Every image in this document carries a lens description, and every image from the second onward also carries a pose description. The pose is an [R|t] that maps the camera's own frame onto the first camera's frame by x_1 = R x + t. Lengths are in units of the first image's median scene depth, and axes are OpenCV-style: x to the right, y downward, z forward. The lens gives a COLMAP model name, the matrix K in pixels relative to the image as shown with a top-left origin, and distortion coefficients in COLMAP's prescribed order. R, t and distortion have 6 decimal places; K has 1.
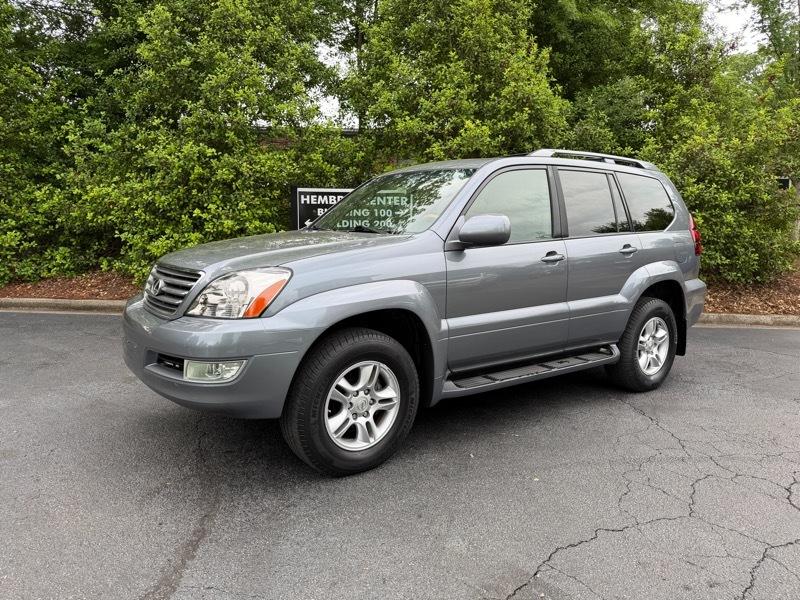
lens RADIAL K [[560.3, 0, 396.1], [0, 560.3, 297.2], [0, 0, 1]] dist [0.023182, -0.035461]
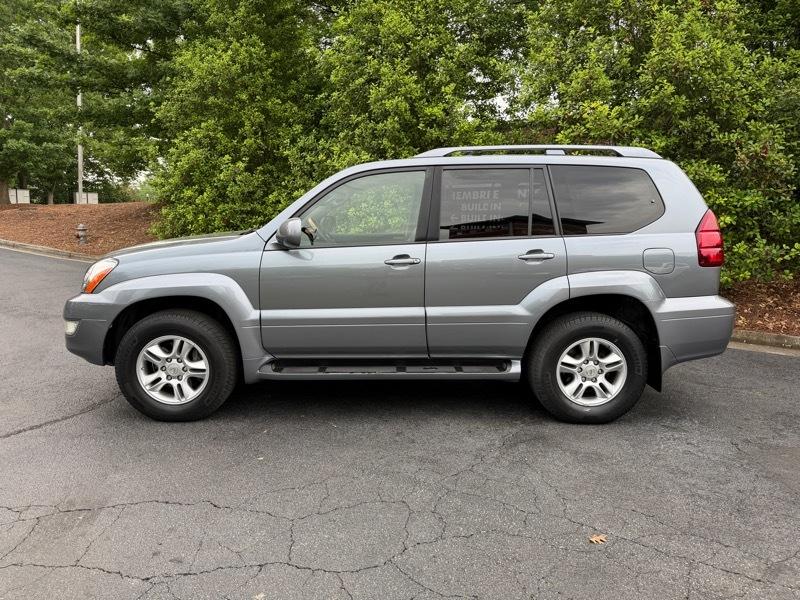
lens RADIAL K [[560.3, 0, 396.1], [0, 560.3, 297.2], [0, 0, 1]] dist [0.023182, -0.035461]
pose [[0.818090, 0.078627, -0.569690, 0.405081], [-0.067506, 0.996891, 0.040648, -0.022459], [0.571114, 0.005204, 0.820854, 0.088264]]
